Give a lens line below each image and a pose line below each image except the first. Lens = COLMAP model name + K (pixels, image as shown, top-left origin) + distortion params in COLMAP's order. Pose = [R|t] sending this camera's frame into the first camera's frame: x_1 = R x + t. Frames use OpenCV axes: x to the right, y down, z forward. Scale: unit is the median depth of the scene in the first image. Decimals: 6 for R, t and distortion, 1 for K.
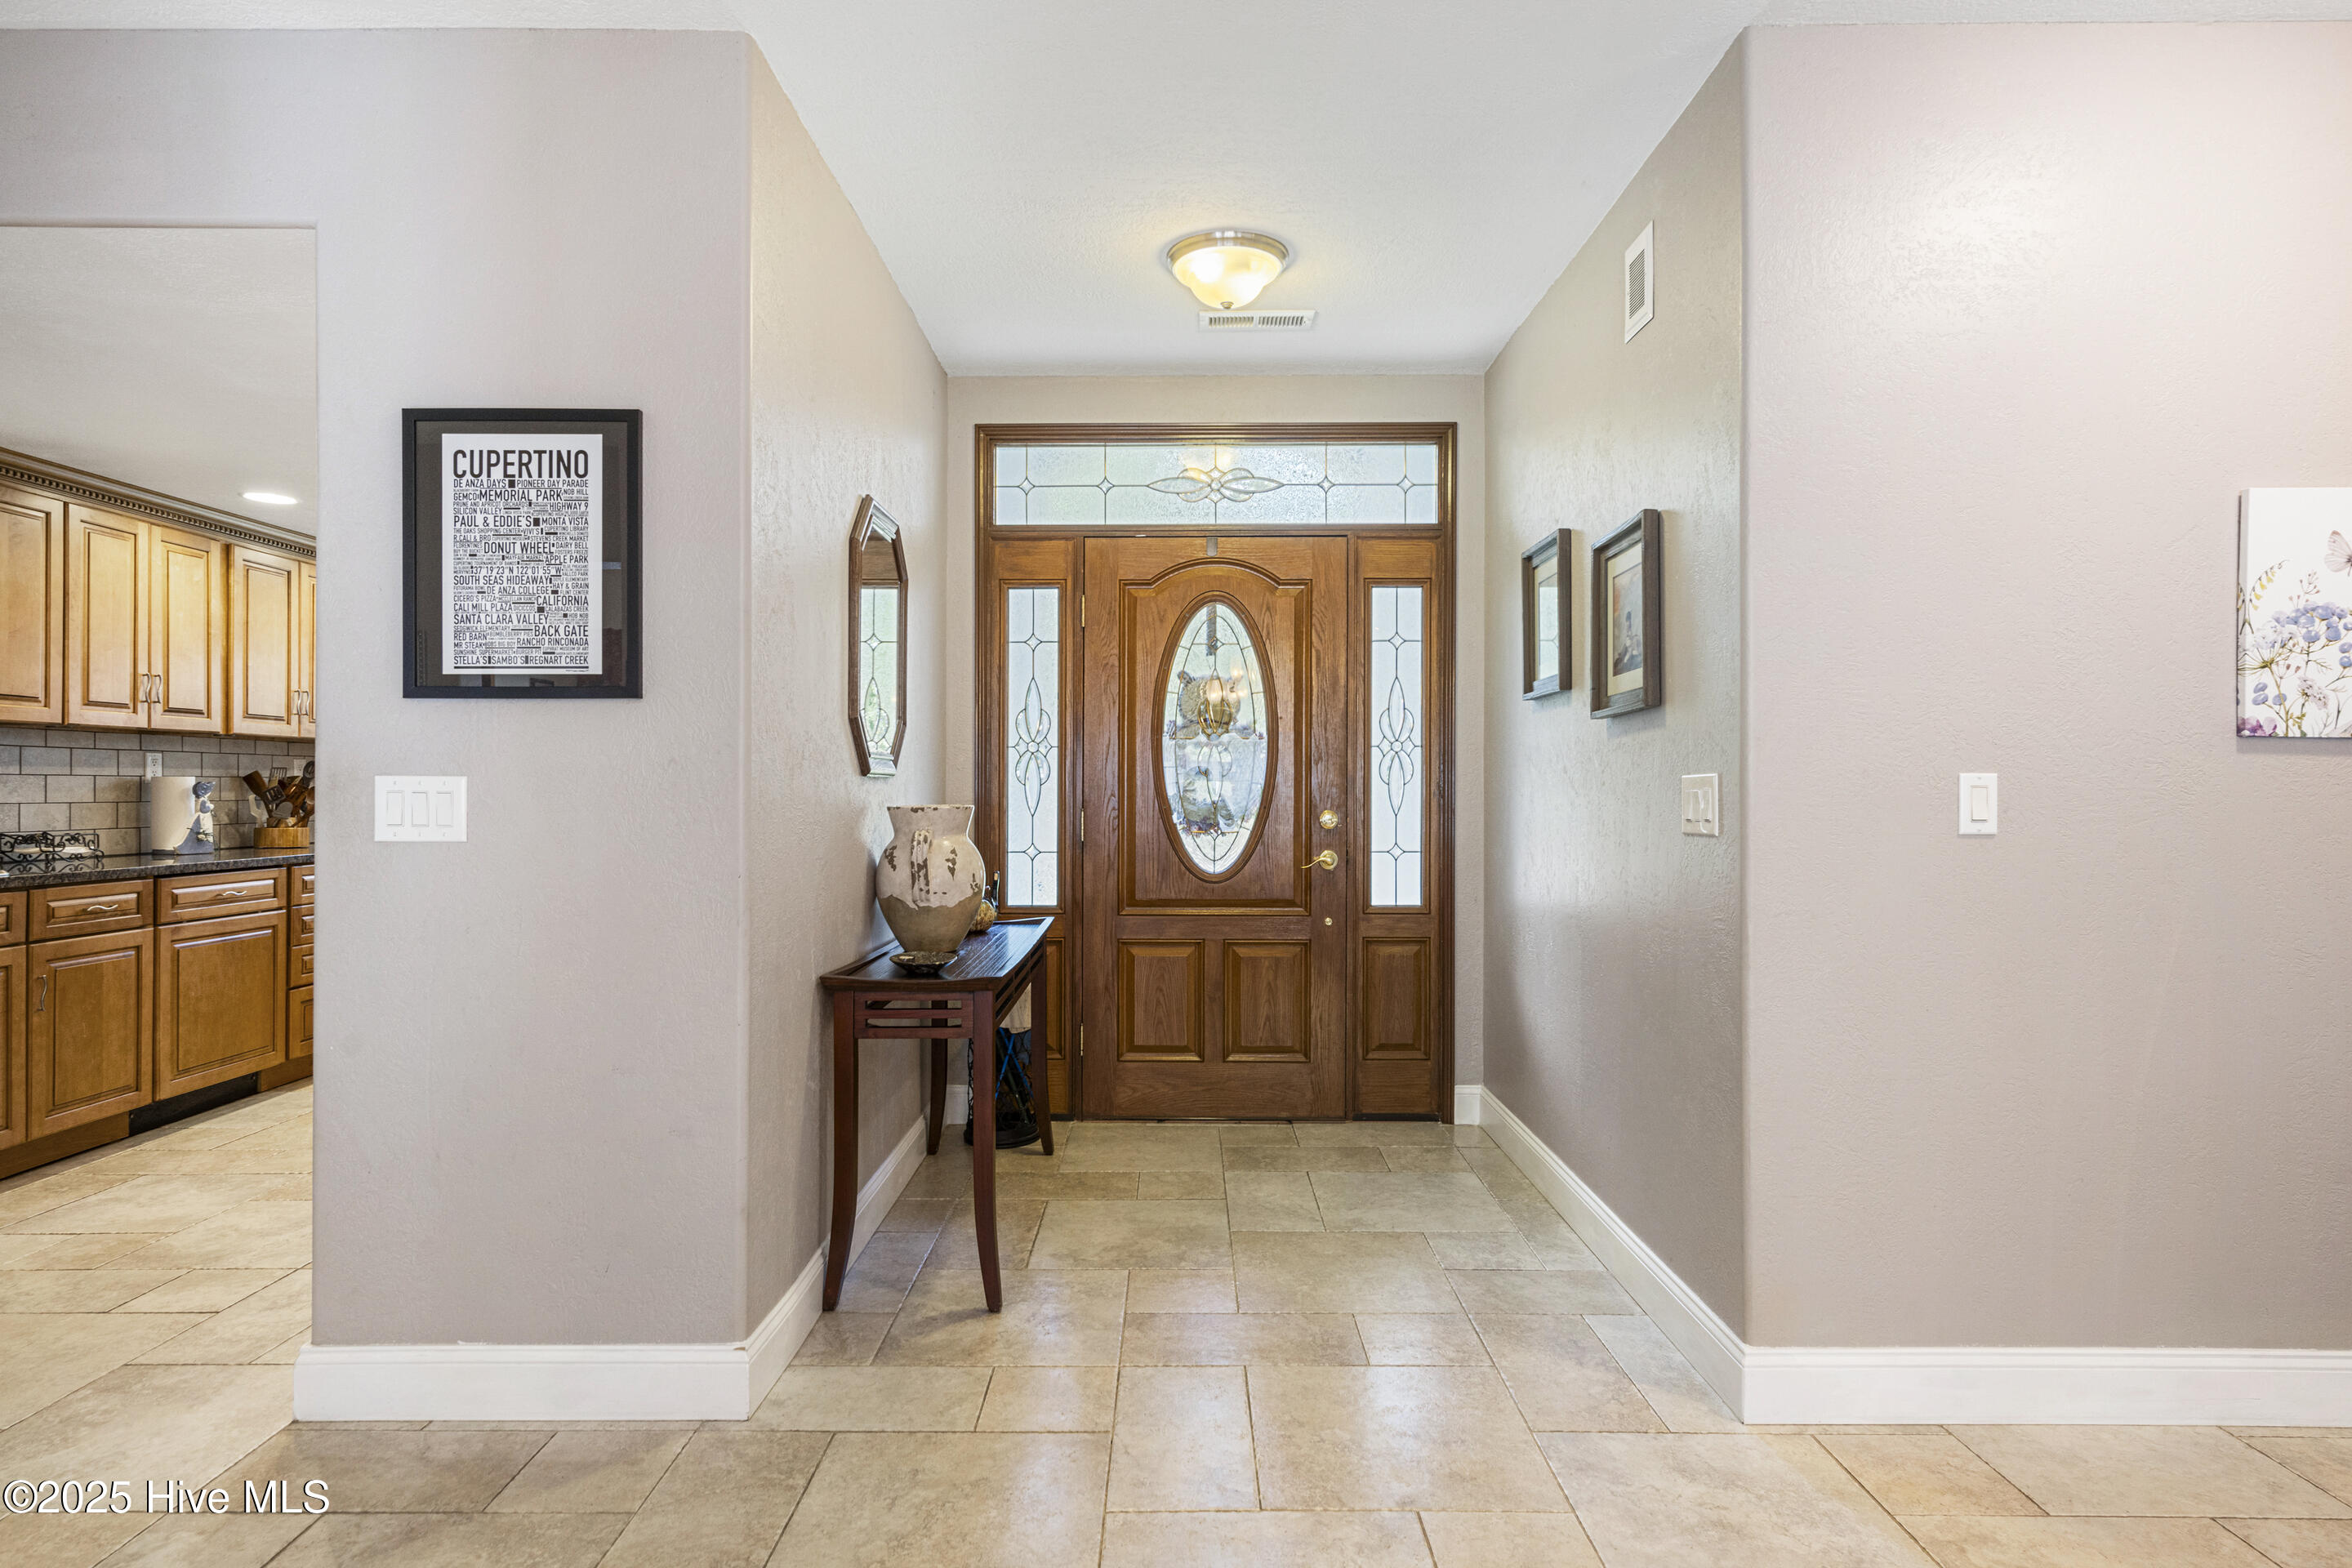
lens RADIAL K [[1265.3, 0, 1176.0], [0, 1265.3, 784.0], [0, 0, 1]] dist [-0.003317, -0.000059]
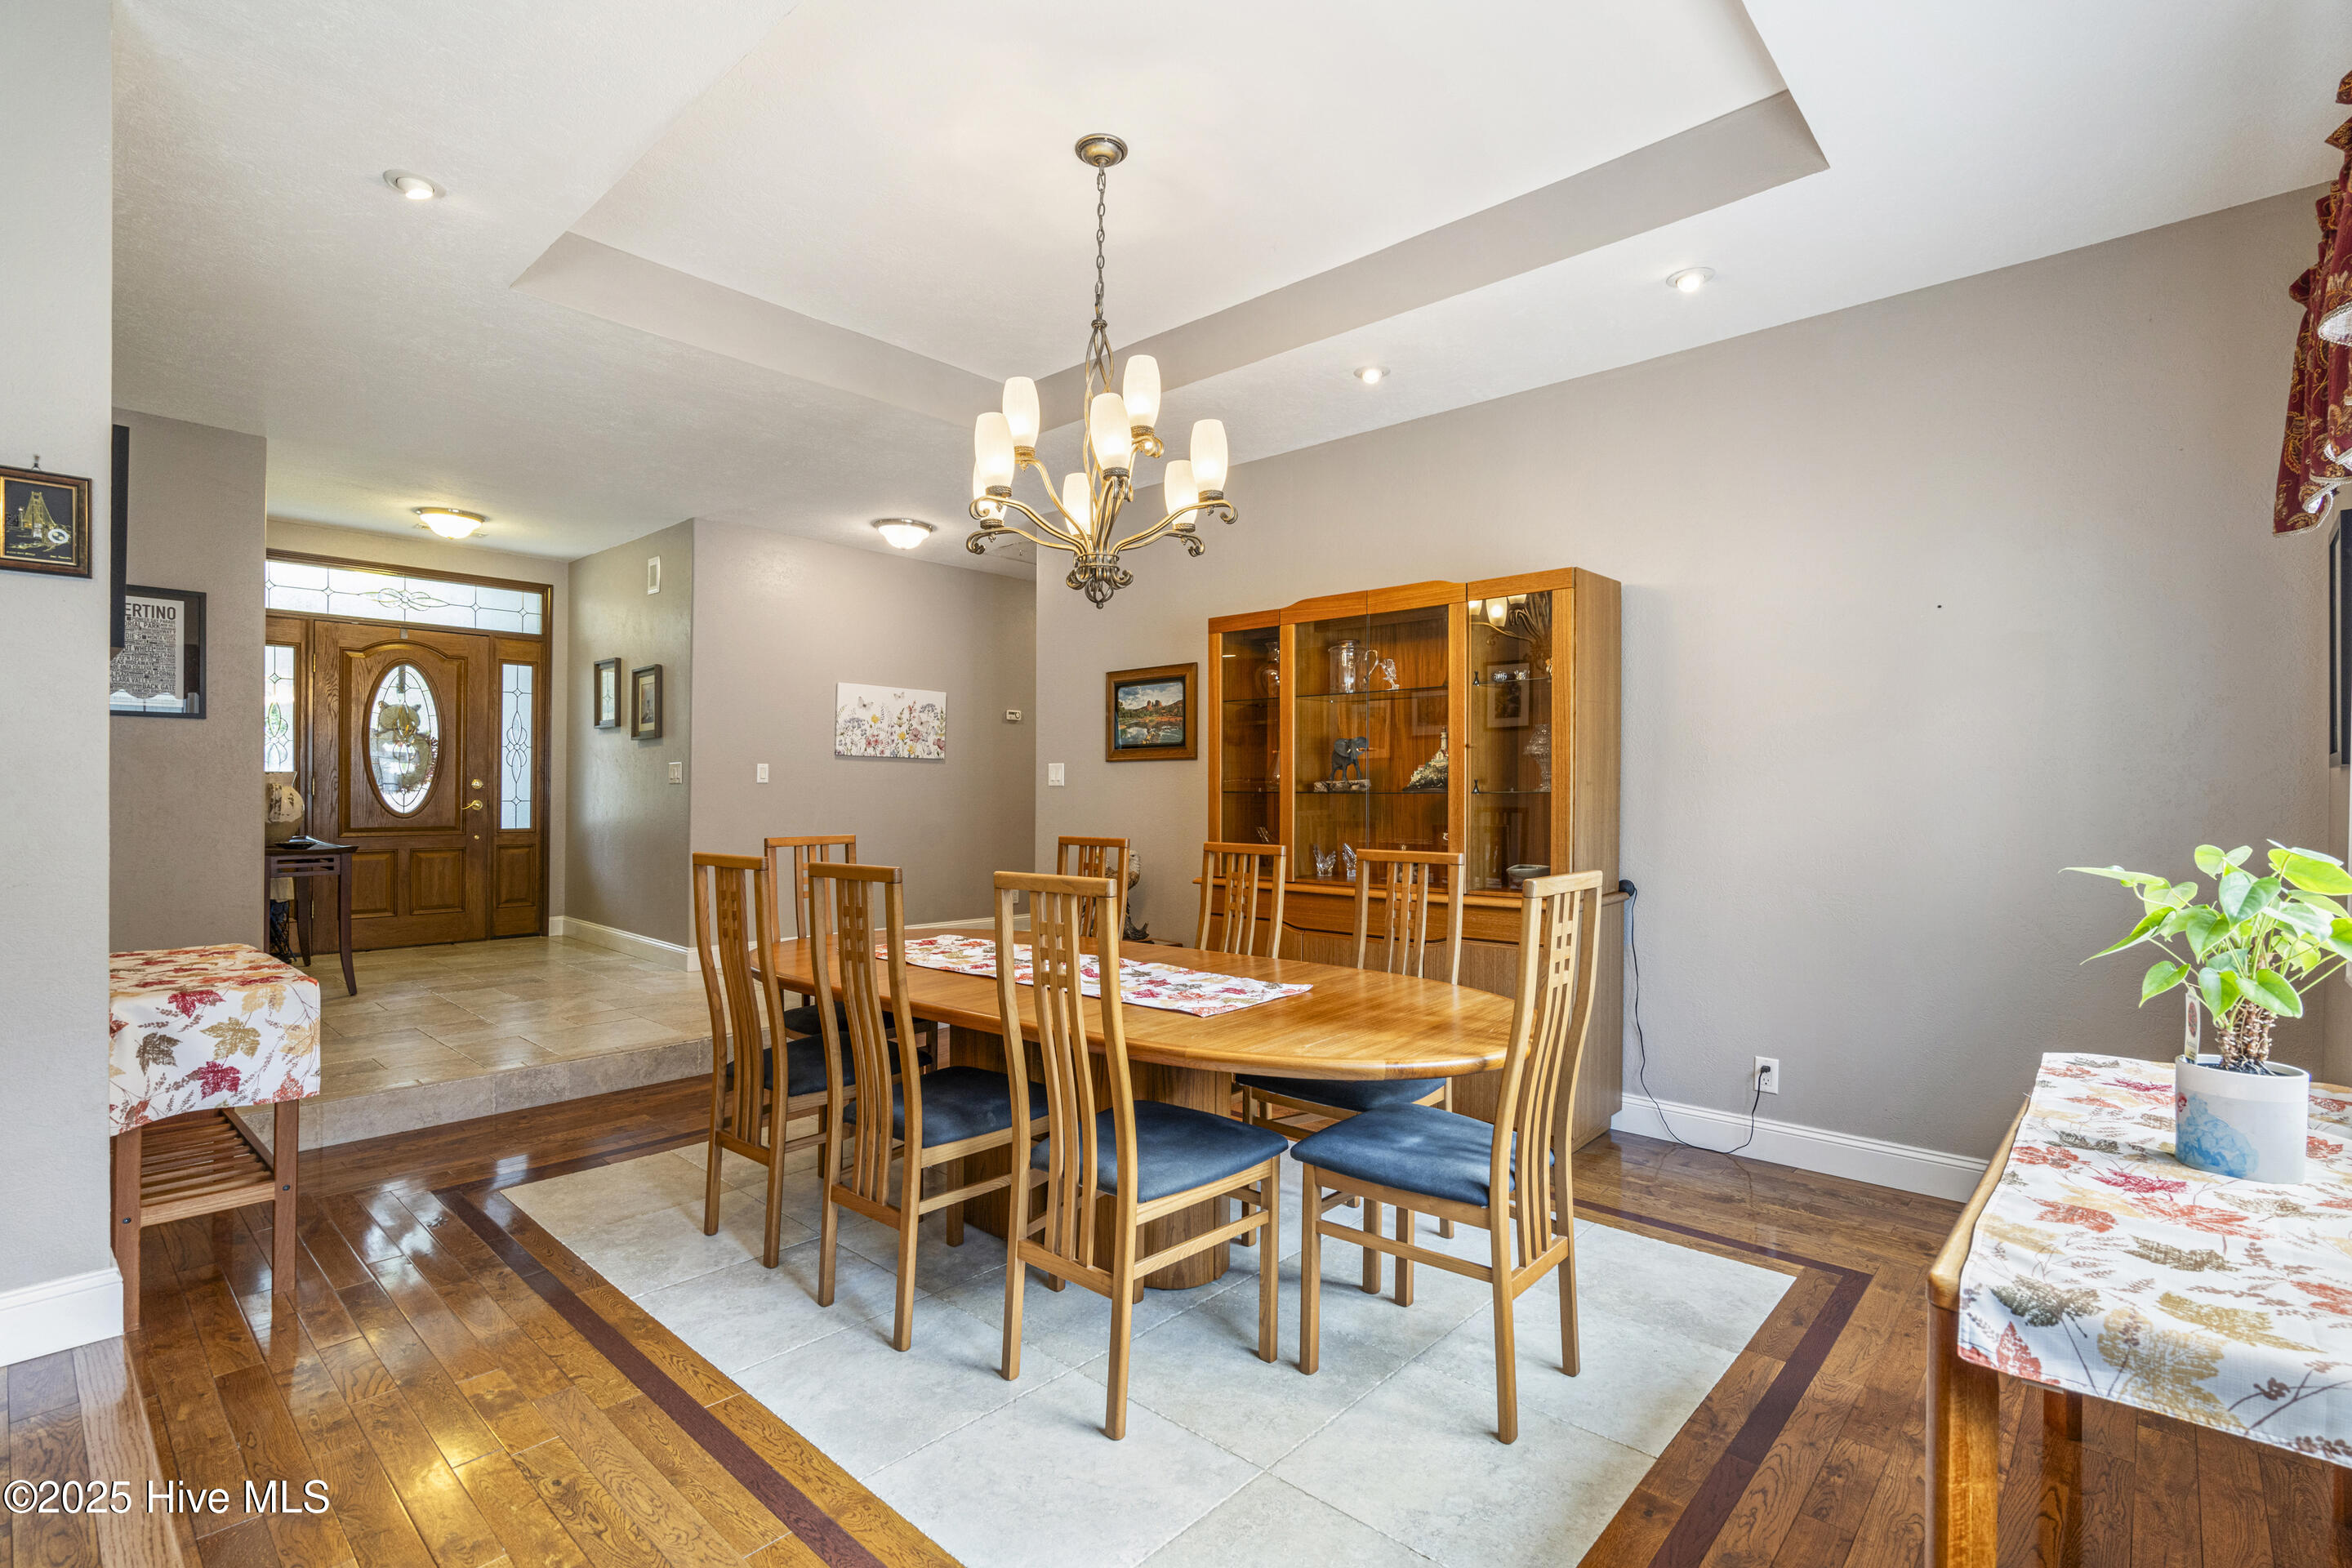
lens RADIAL K [[1081.4, 0, 1176.0], [0, 1081.4, 784.0], [0, 0, 1]] dist [0.003529, 0.000553]
pose [[0.677632, 0.007609, 0.735361, -0.366103], [-0.010656, 0.999943, -0.000527, 0.017602], [-0.735324, -0.007479, 0.677675, -0.882225]]
